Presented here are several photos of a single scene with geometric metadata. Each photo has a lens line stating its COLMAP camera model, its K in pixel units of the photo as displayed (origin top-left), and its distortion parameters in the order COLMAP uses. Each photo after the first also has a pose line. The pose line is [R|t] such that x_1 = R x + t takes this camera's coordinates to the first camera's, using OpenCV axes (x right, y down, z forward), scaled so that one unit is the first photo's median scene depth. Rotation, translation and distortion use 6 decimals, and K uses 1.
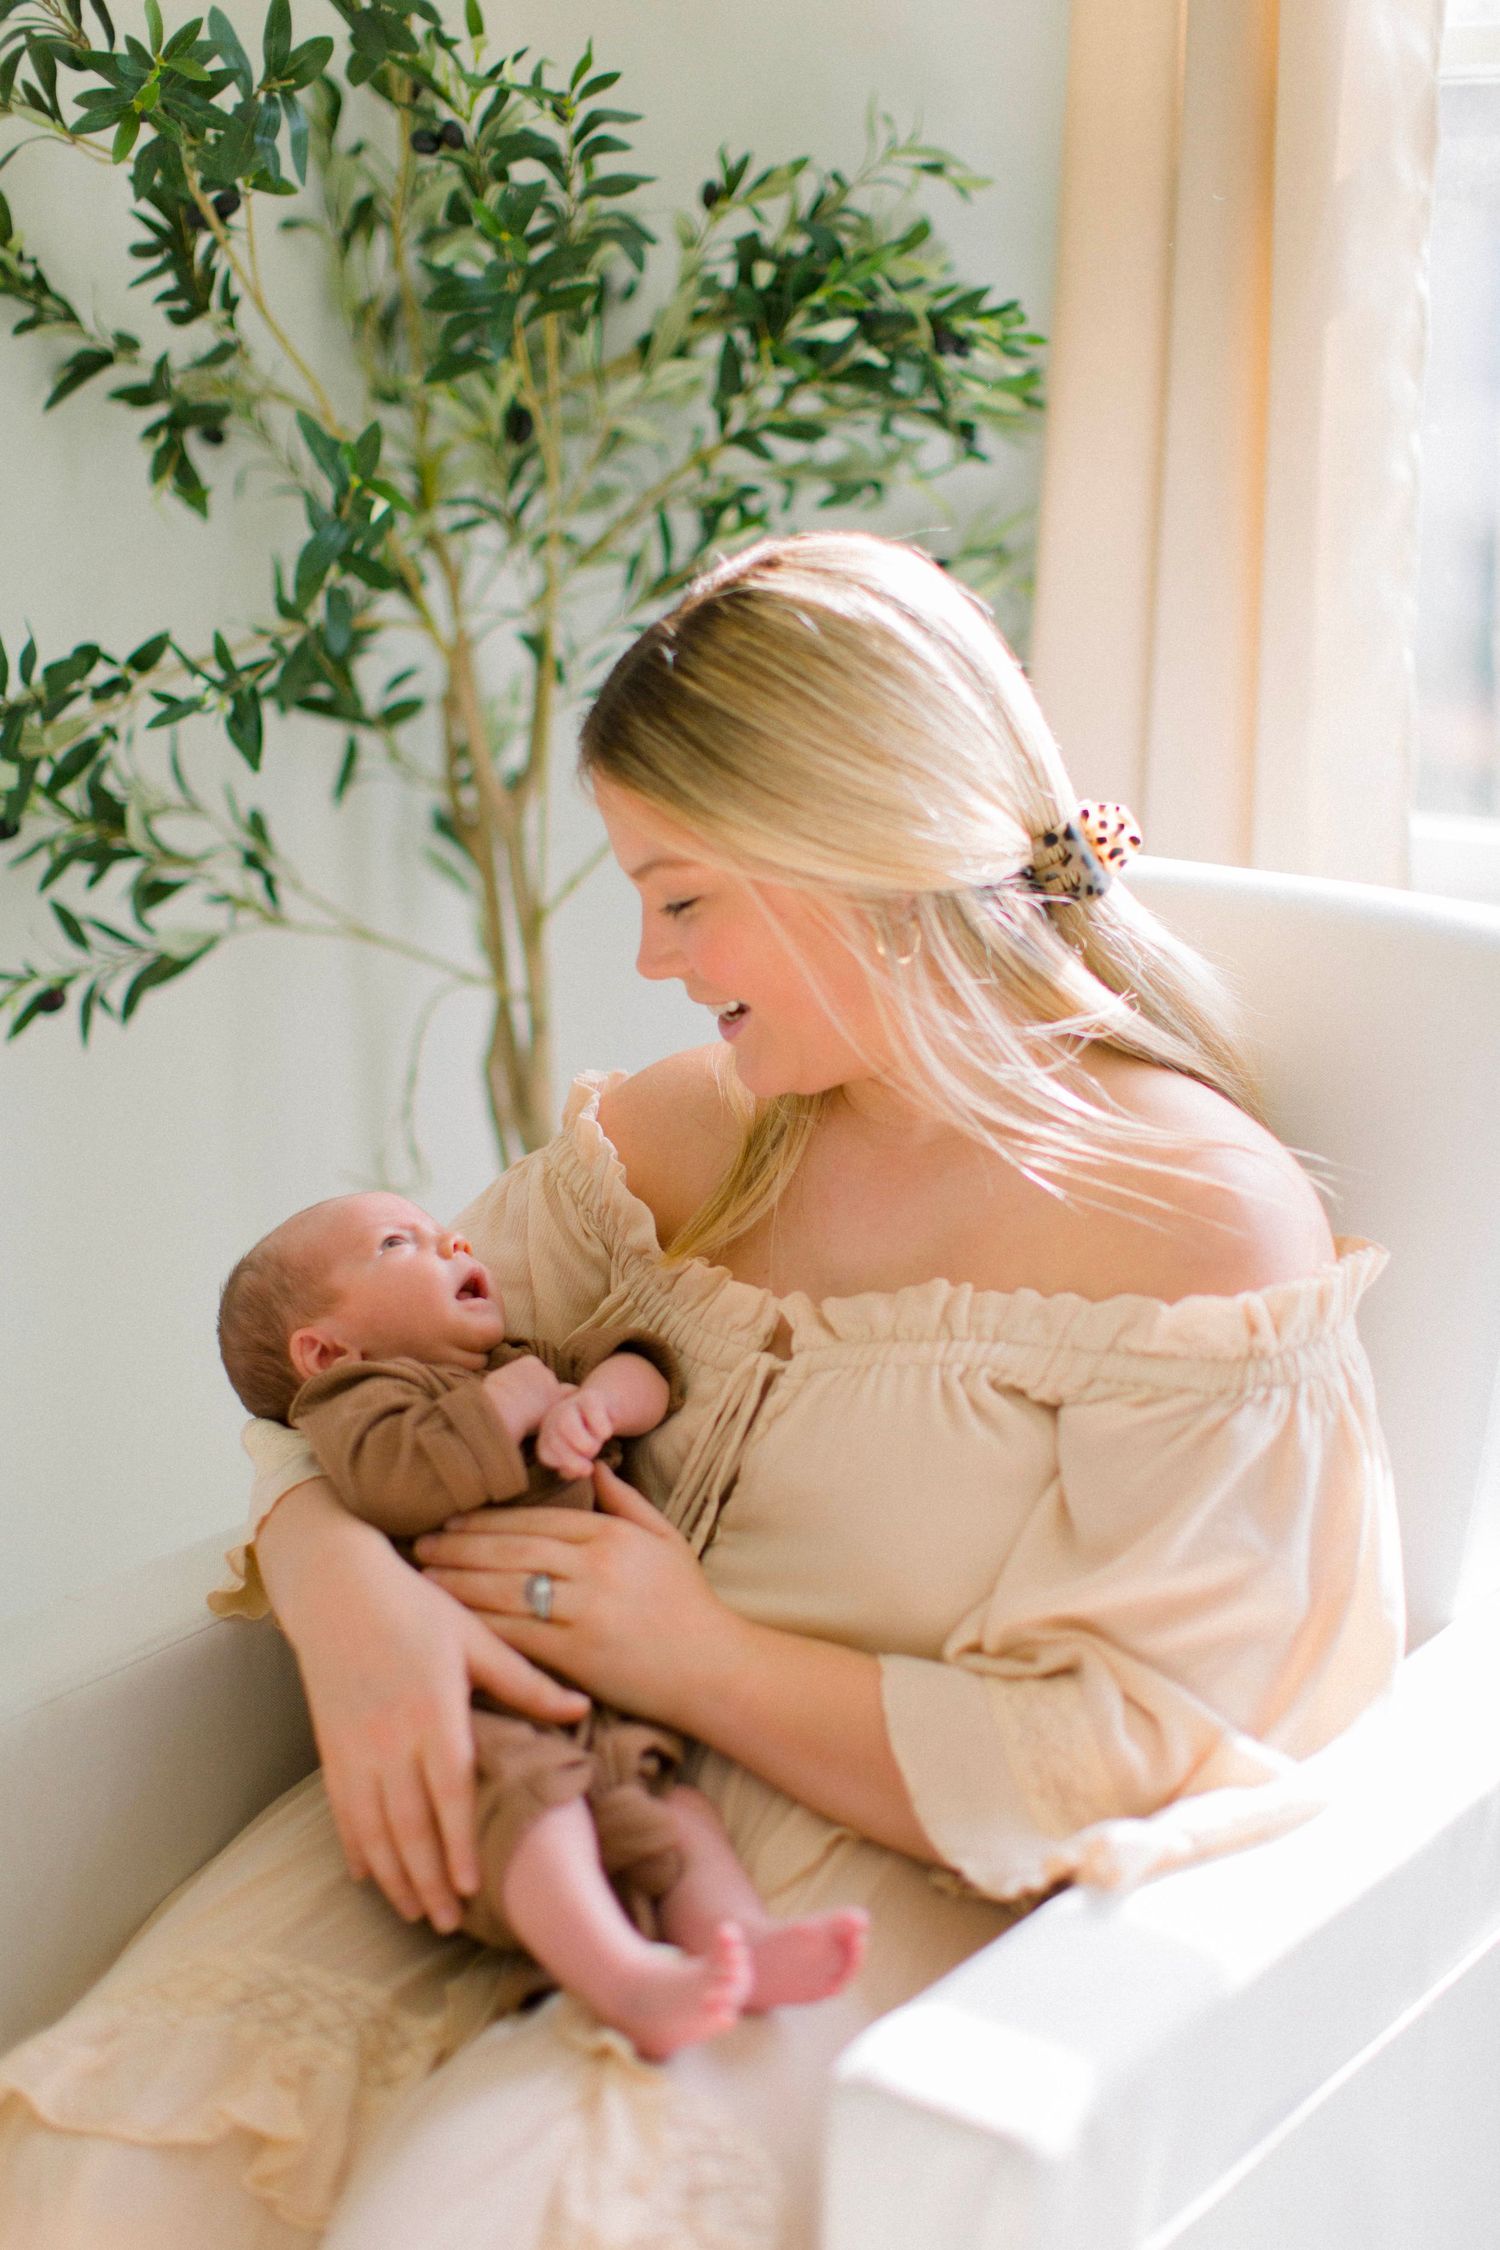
lens RADIAL K [[3218.2, 0, 750.4], [0, 3218.2, 1069.1], [0, 0, 1]] dist [0.001724, 0.037693]
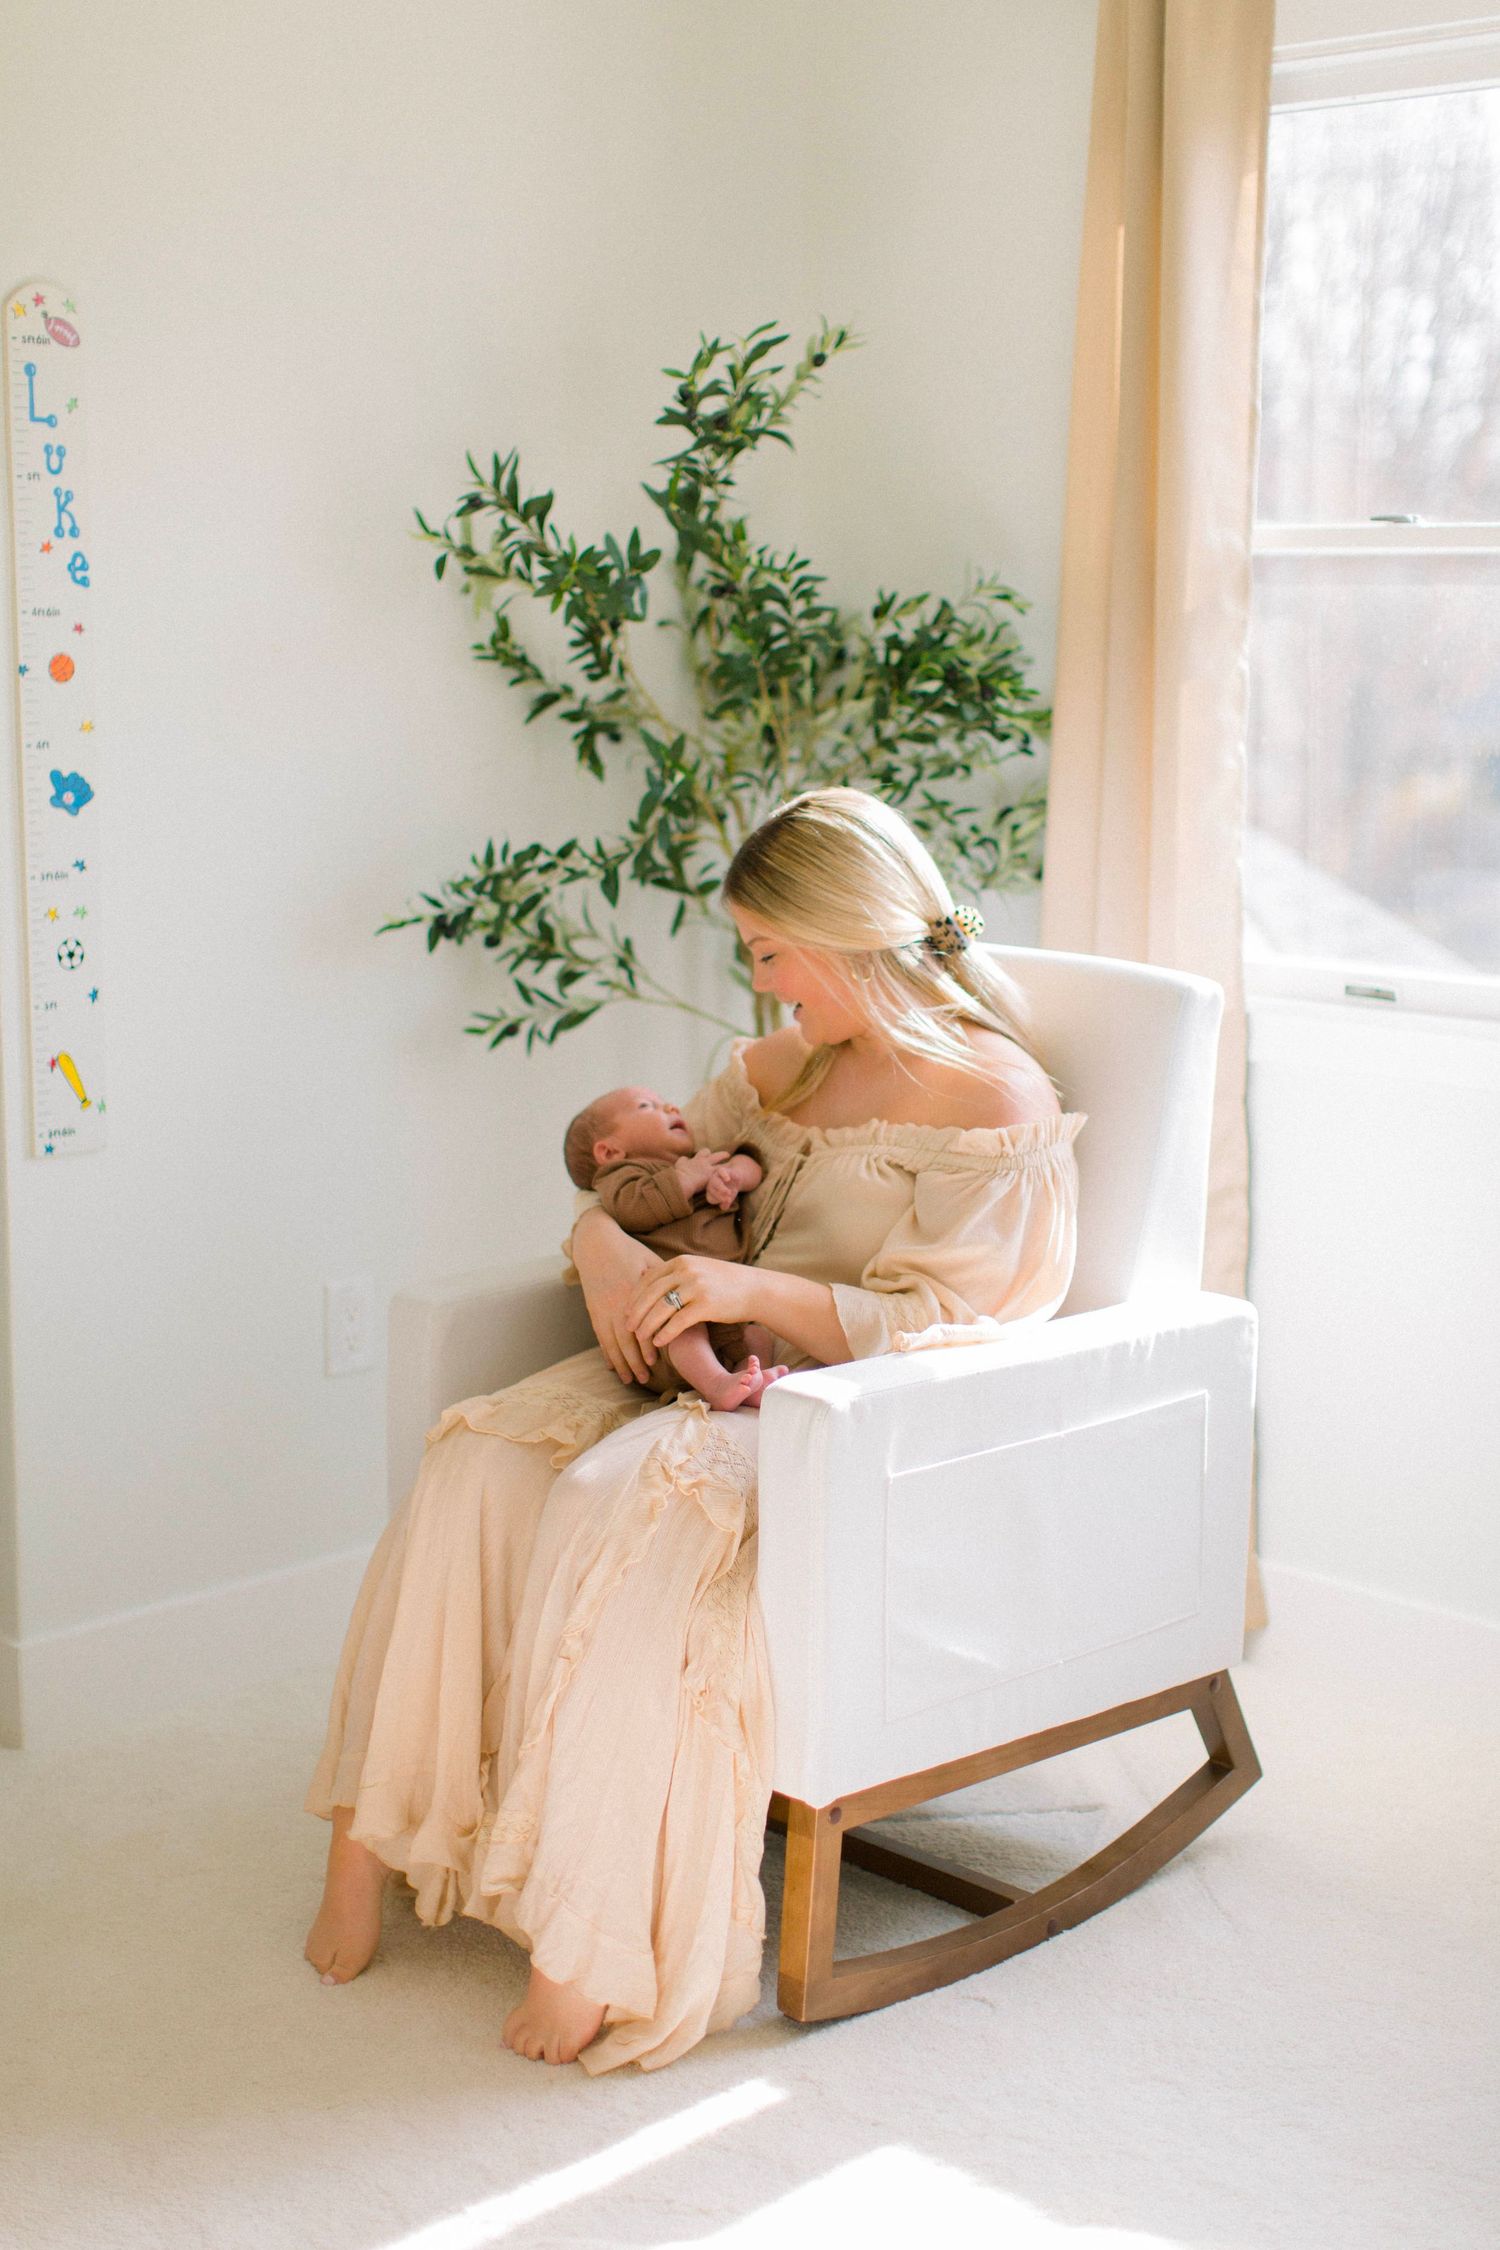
lens RADIAL K [[3218.2, 0, 750.4], [0, 3218.2, 1069.1], [0, 0, 1]] dist [0.001724, 0.037693]
pose [[0.985414, 0.025555, -0.168247, 0.244827], [-0.039430, 0.996043, -0.079647, 0.148716], [0.165546, 0.085119, 0.982522, -0.853524]]
